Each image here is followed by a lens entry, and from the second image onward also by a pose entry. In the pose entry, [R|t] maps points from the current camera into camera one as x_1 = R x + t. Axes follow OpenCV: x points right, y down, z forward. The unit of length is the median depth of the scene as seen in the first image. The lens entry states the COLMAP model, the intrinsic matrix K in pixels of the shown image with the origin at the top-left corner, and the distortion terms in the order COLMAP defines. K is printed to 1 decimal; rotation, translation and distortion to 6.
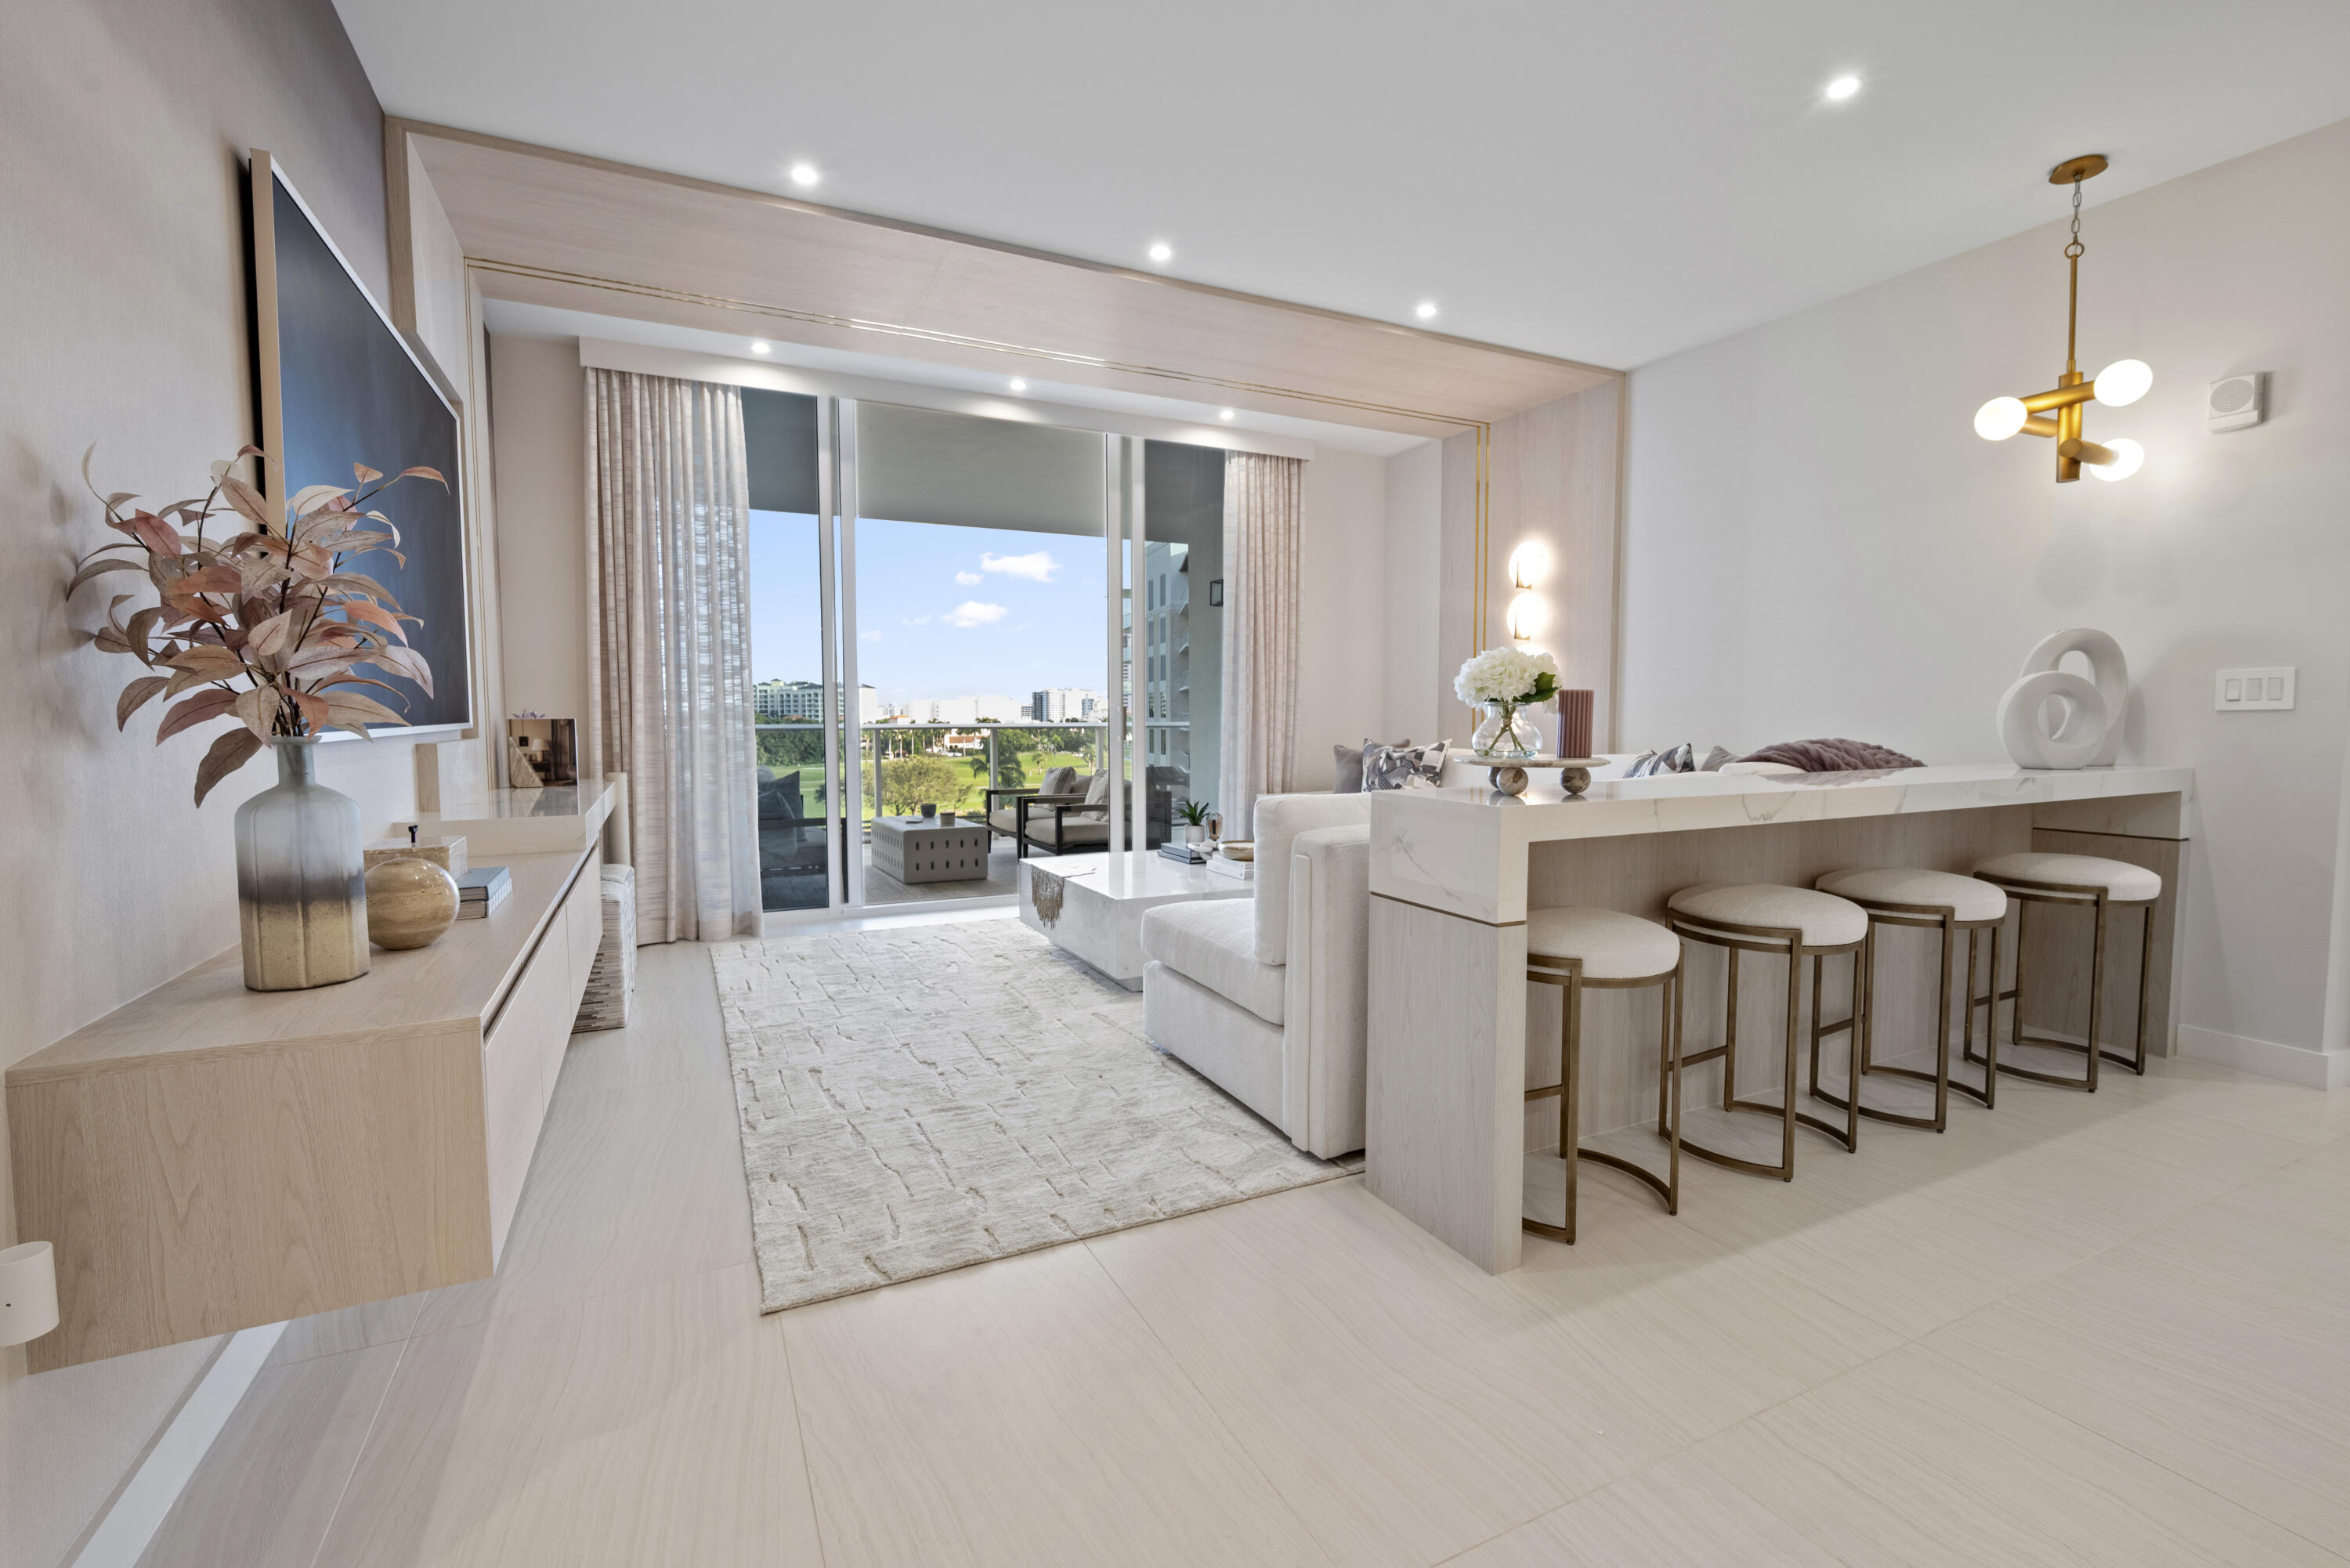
lens RADIAL K [[1020.8, 0, 1175.0], [0, 1020.8, 784.0], [0, 0, 1]] dist [-0.003080, -0.000327]
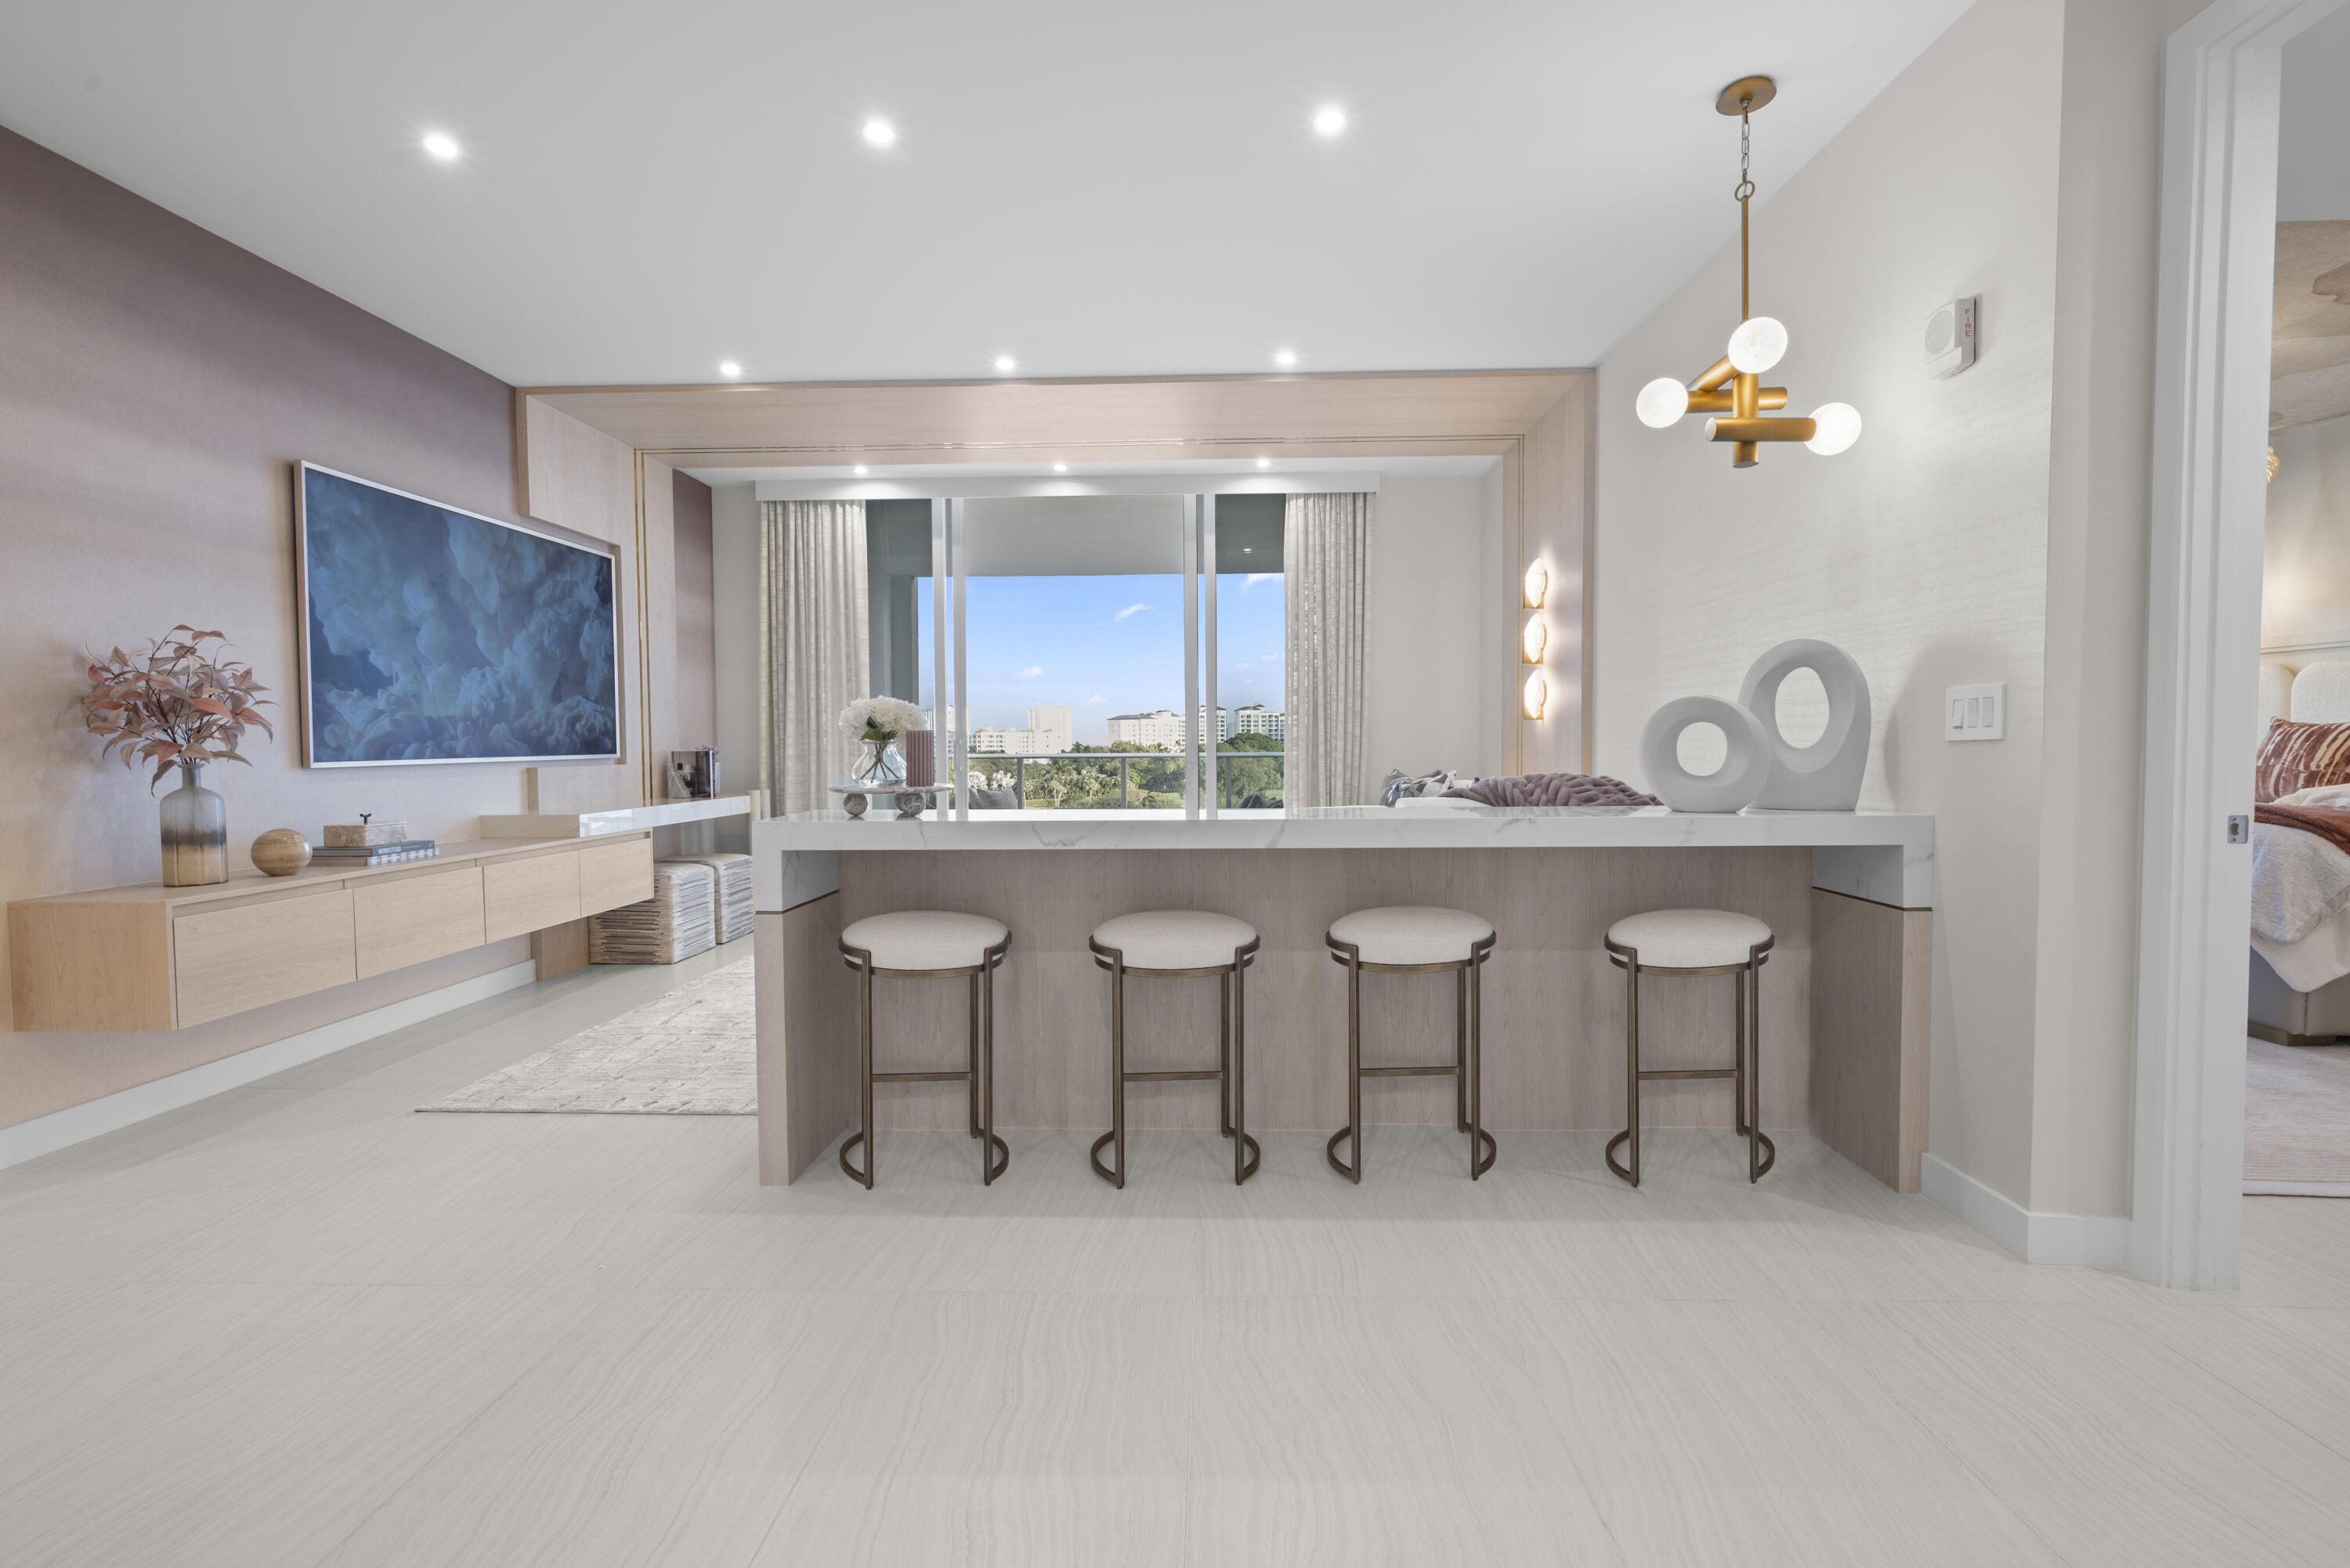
lens RADIAL K [[1022.1, 0, 1177.5], [0, 1022.1, 779.9], [0, 0, 1]] dist [-0.000673, 0.000446]
pose [[0.881057, 0.012991, -0.472831, 0.759287], [-0.027422, 0.999344, -0.023640, -0.008313], [0.472214, 0.033794, 0.880836, 0.050805]]
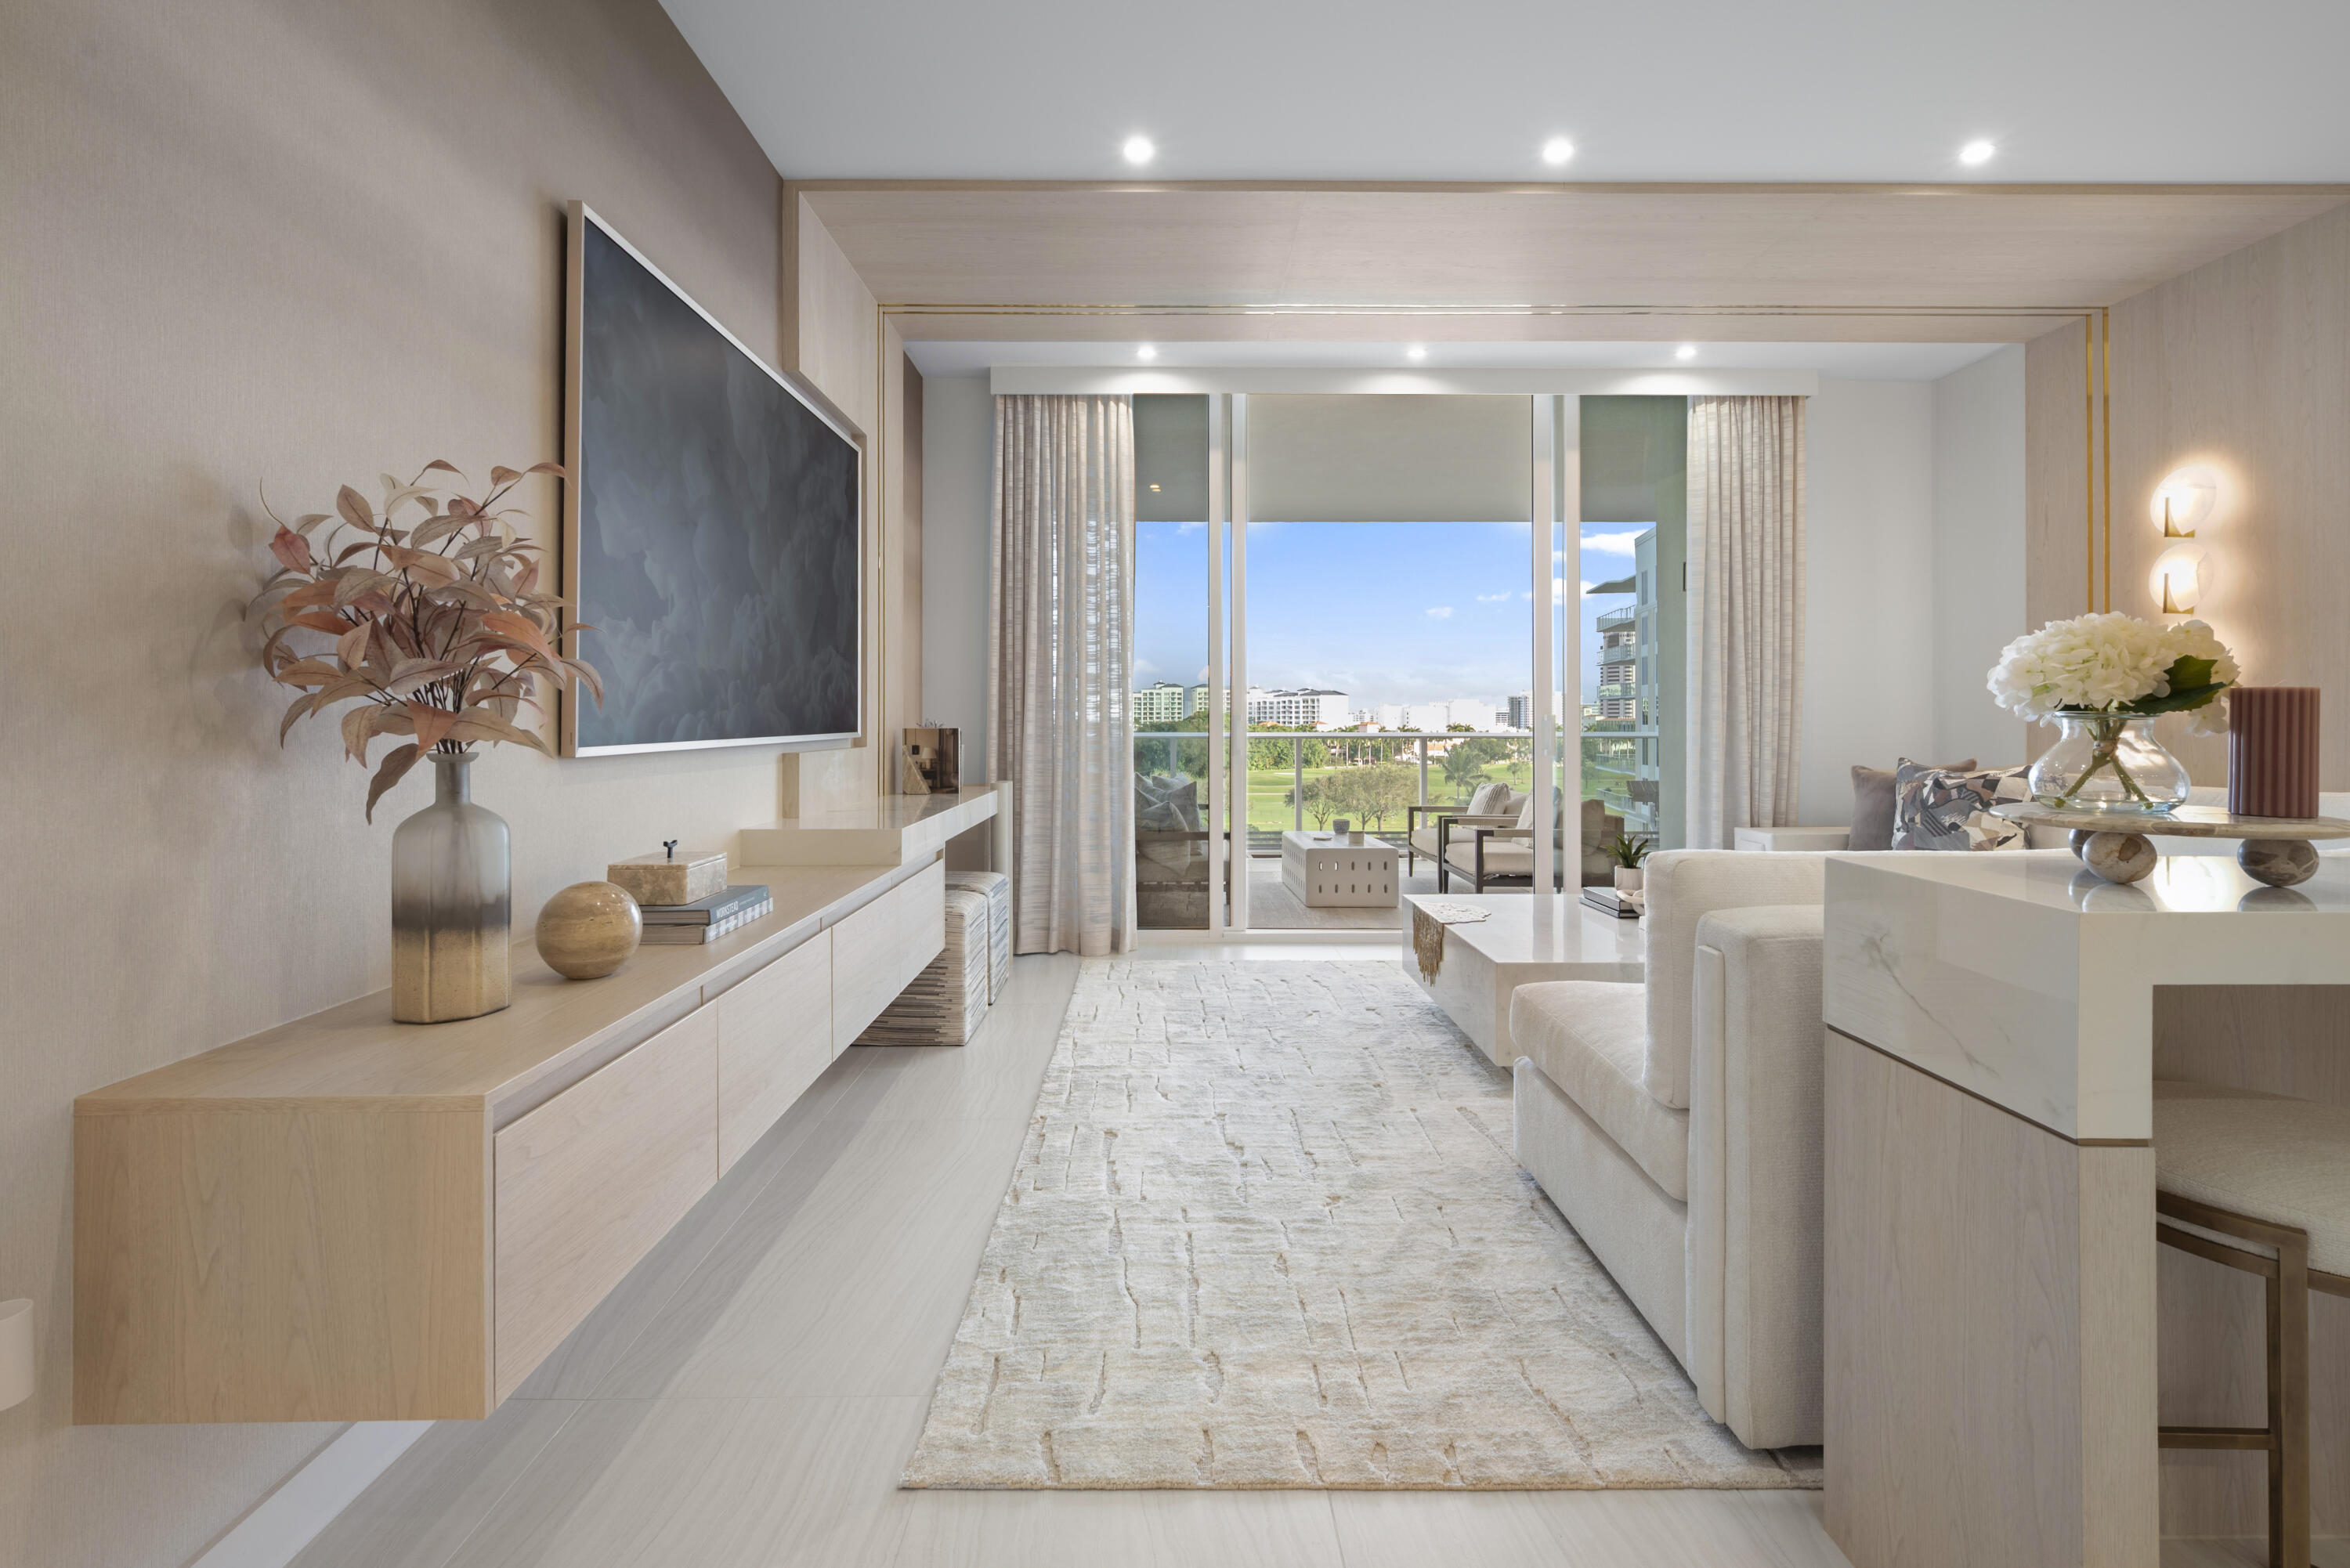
lens RADIAL K [[1046.6, 0, 1170.5], [0, 1046.6, 717.4], [0, 0, 1]] dist [0.000081, 0.000176]
pose [[0.899621, -0.000753, -0.436671, 0.071872], [-0.030439, 0.997458, -0.064430, -0.015309], [0.435609, 0.071254, 0.897311, 0.164985]]
